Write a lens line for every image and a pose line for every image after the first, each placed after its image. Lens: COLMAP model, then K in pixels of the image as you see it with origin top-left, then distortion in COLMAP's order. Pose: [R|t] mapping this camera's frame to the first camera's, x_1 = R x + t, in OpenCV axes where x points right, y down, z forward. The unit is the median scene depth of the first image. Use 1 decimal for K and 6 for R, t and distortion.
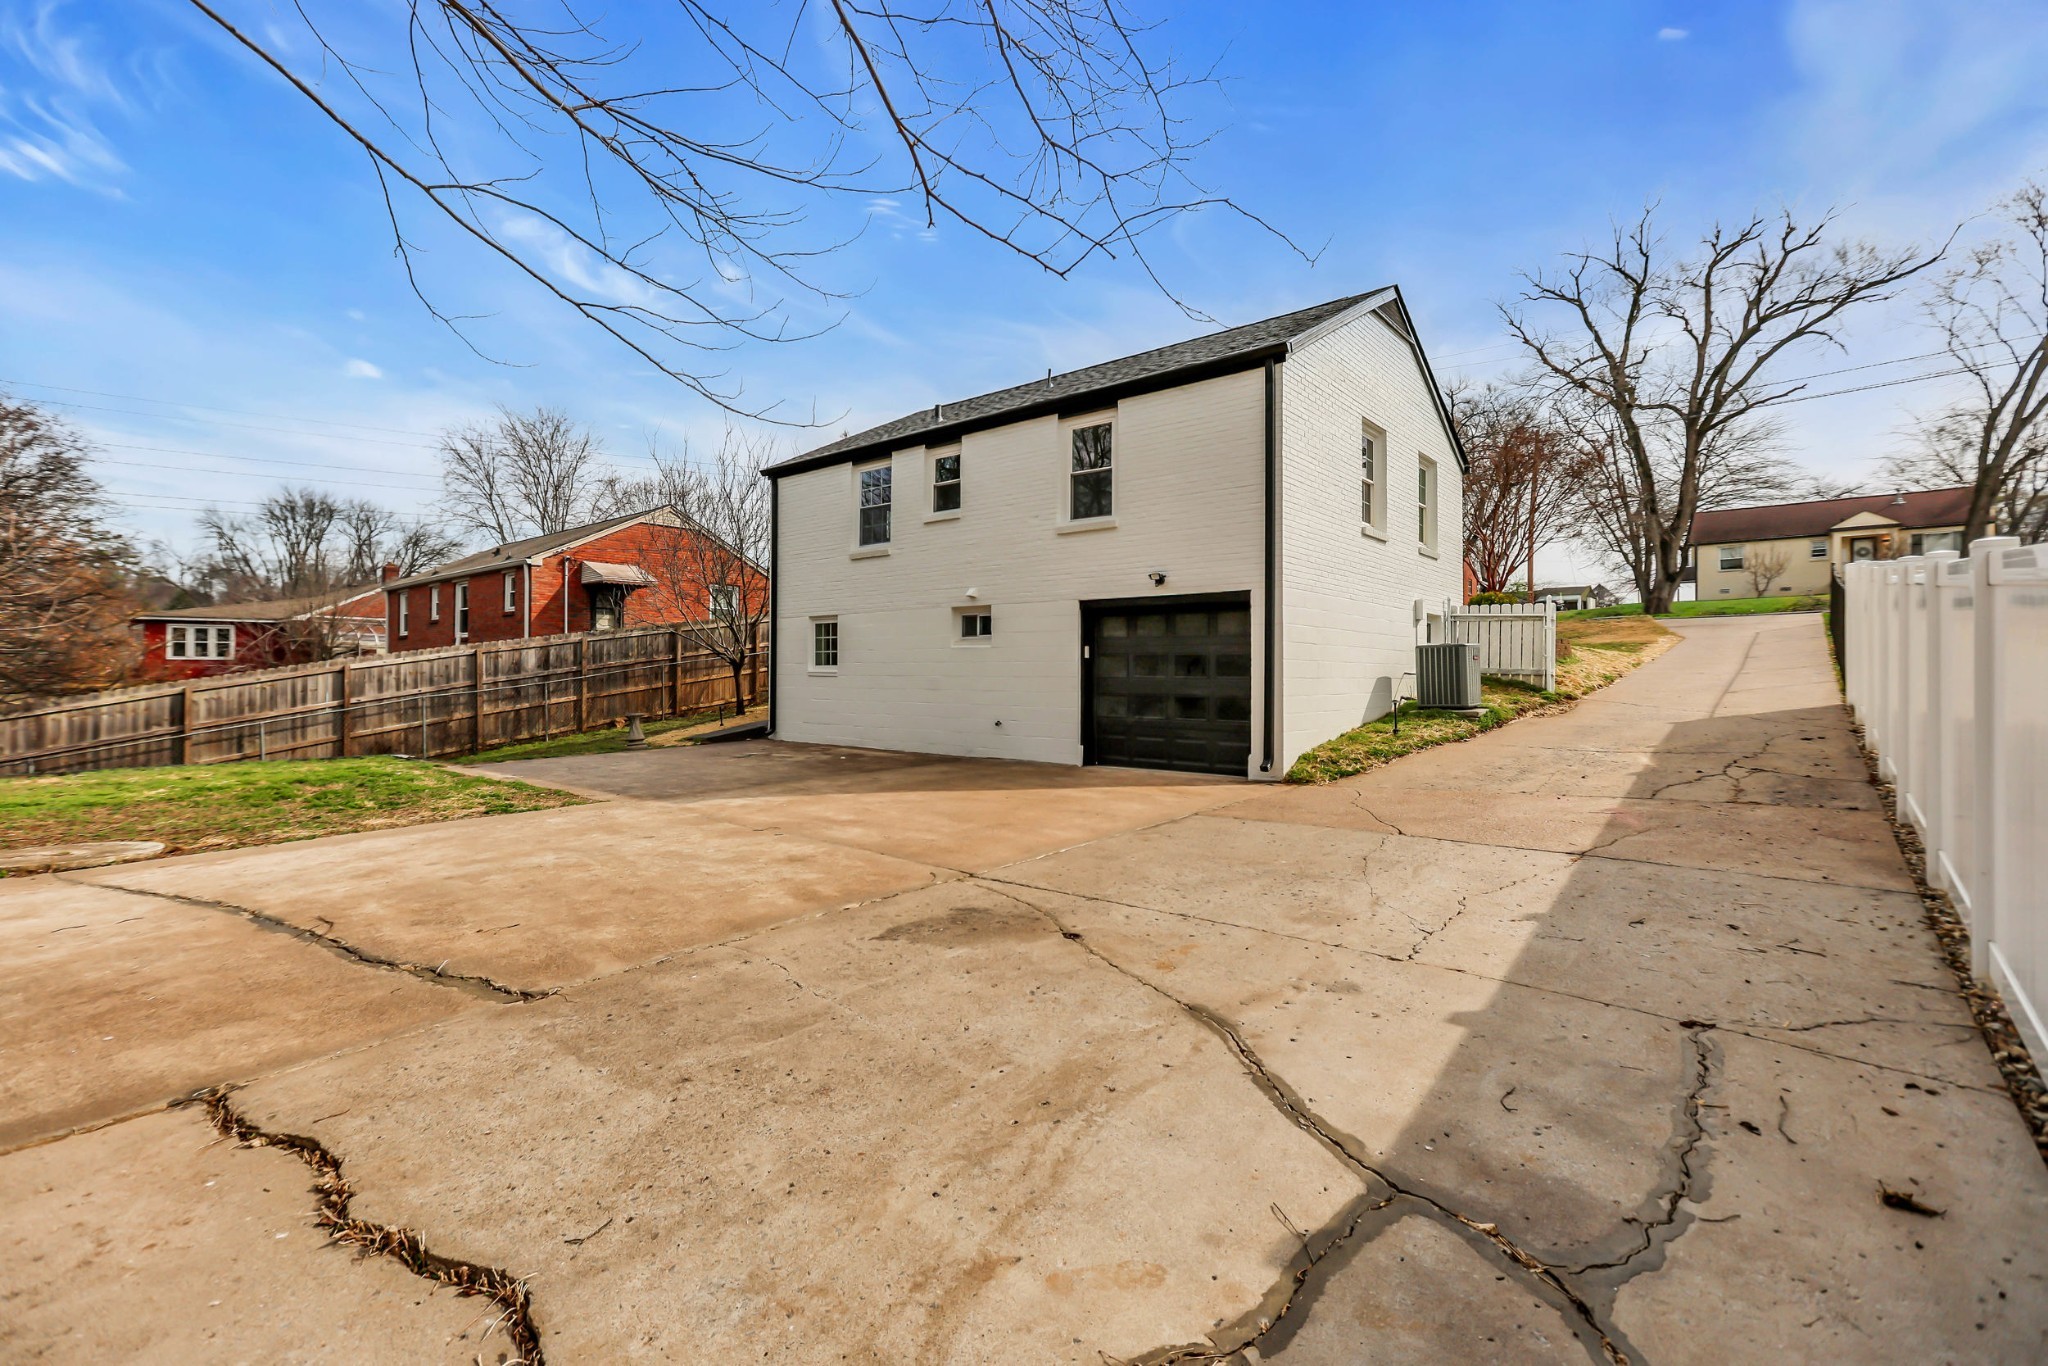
lens RADIAL K [[913.0, 0, 1016.2], [0, 913.0, 680.4], [0, 0, 1]] dist [0.012582, 0.001673]
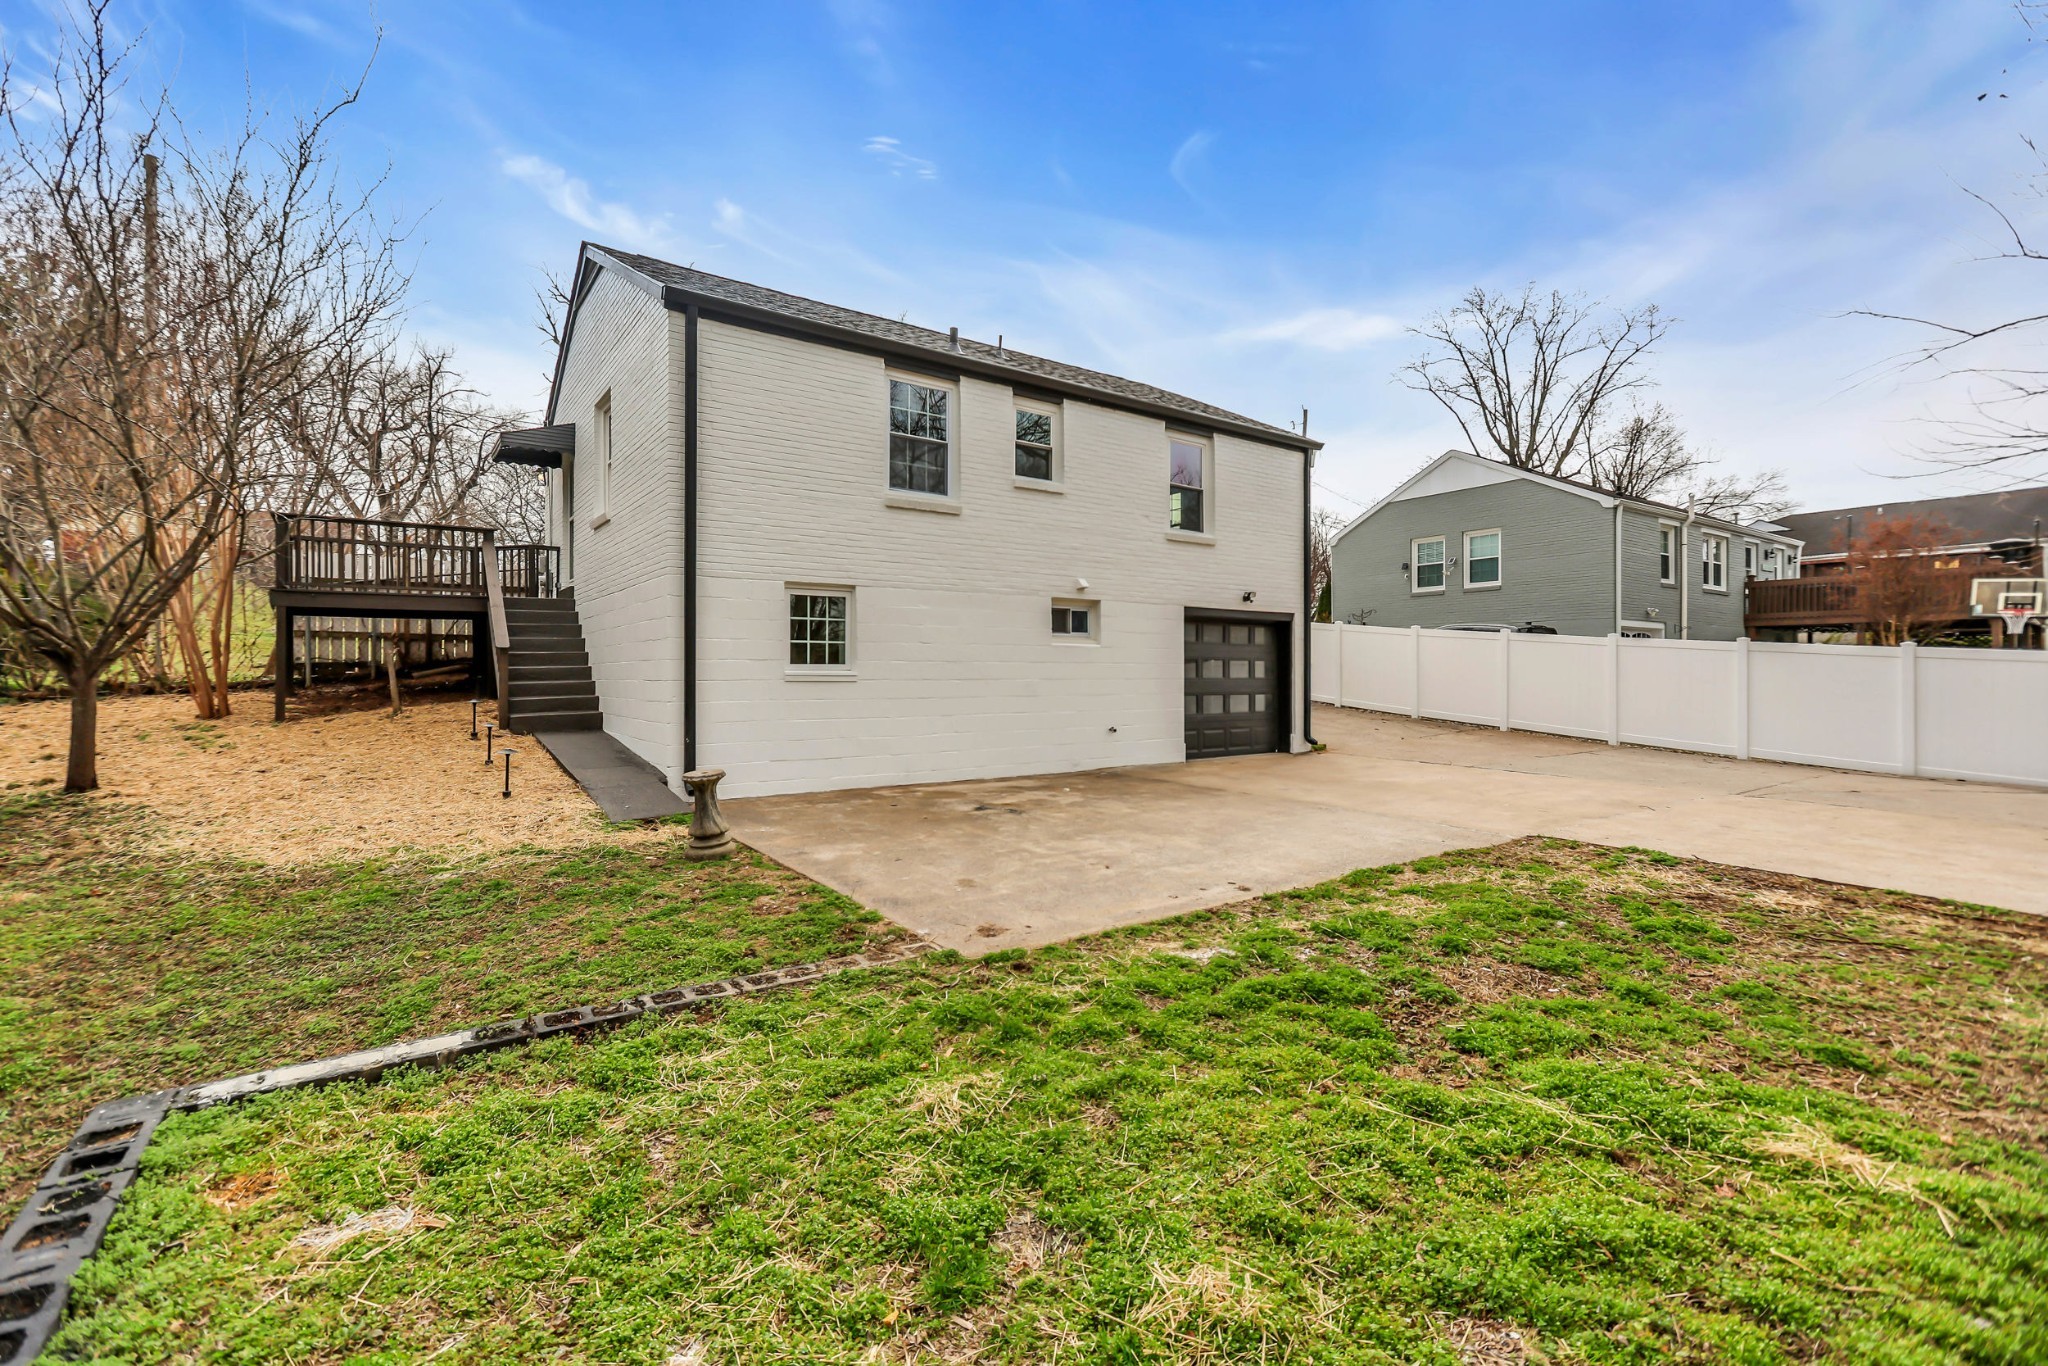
lens RADIAL K [[913.0, 0, 1019.4], [0, 913.0, 664.6], [0, 0, 1]] dist [0.012582, 0.001673]
pose [[0.238727, -0.002279, 0.971084, -0.870151], [0.001444, 0.999997, 0.001992, -0.019308], [-0.971086, 0.000927, 0.238729, 0.806506]]
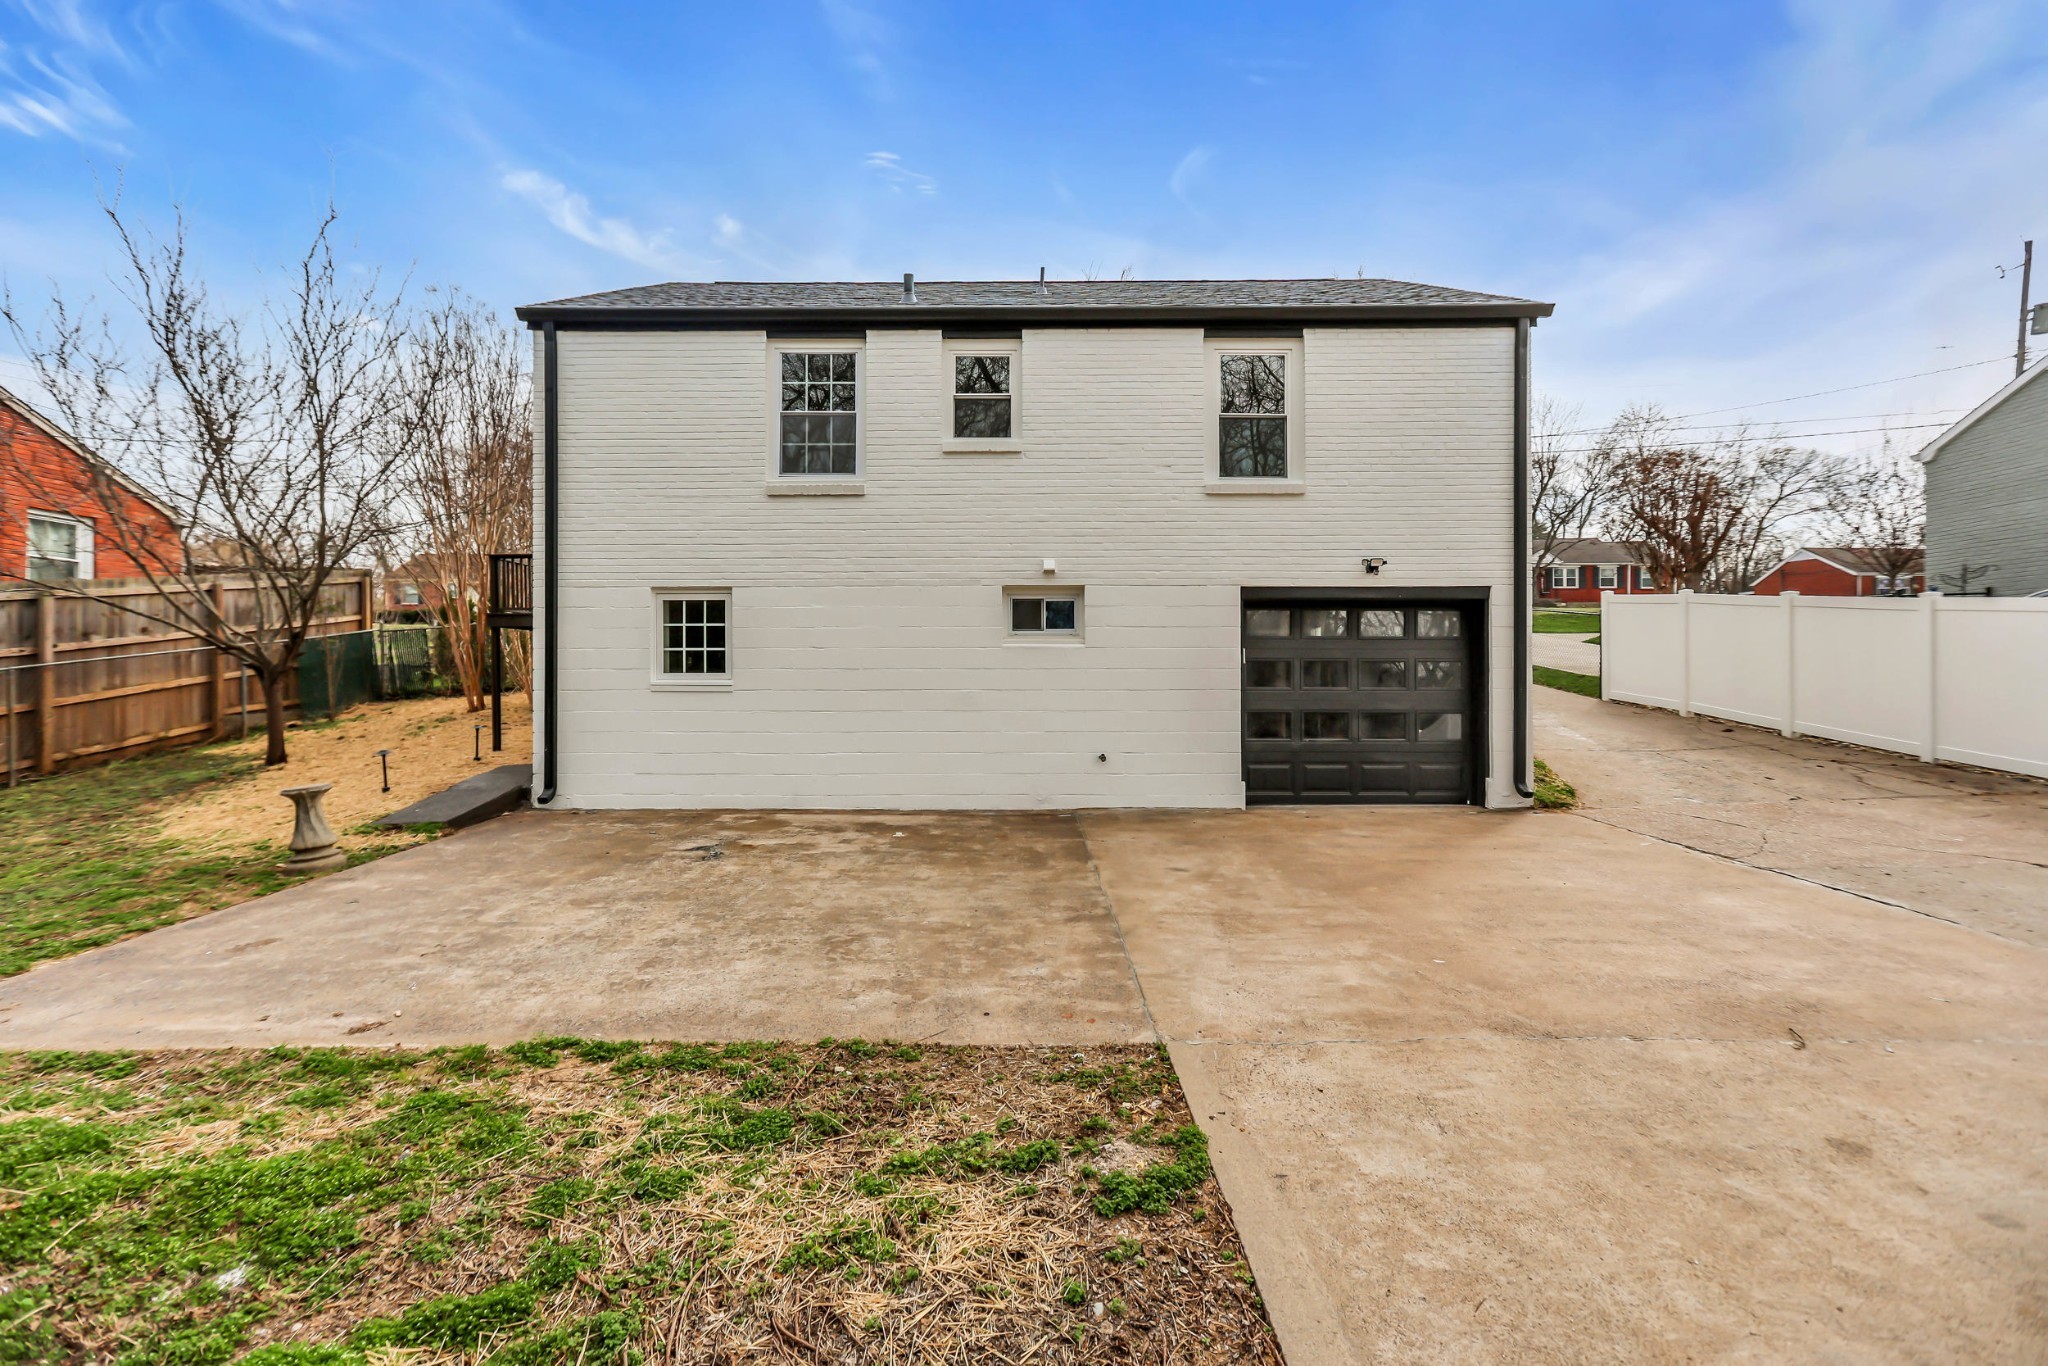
lens RADIAL K [[913.0, 0, 1023.0], [0, 913.0, 667.3], [0, 0, 1]] dist [0.012582, 0.001673]
pose [[0.764130, -0.010795, 0.644972, -0.473761], [0.009567, 0.999940, 0.005402, -0.023790], [-0.644991, 0.002043, 0.764187, 0.472816]]
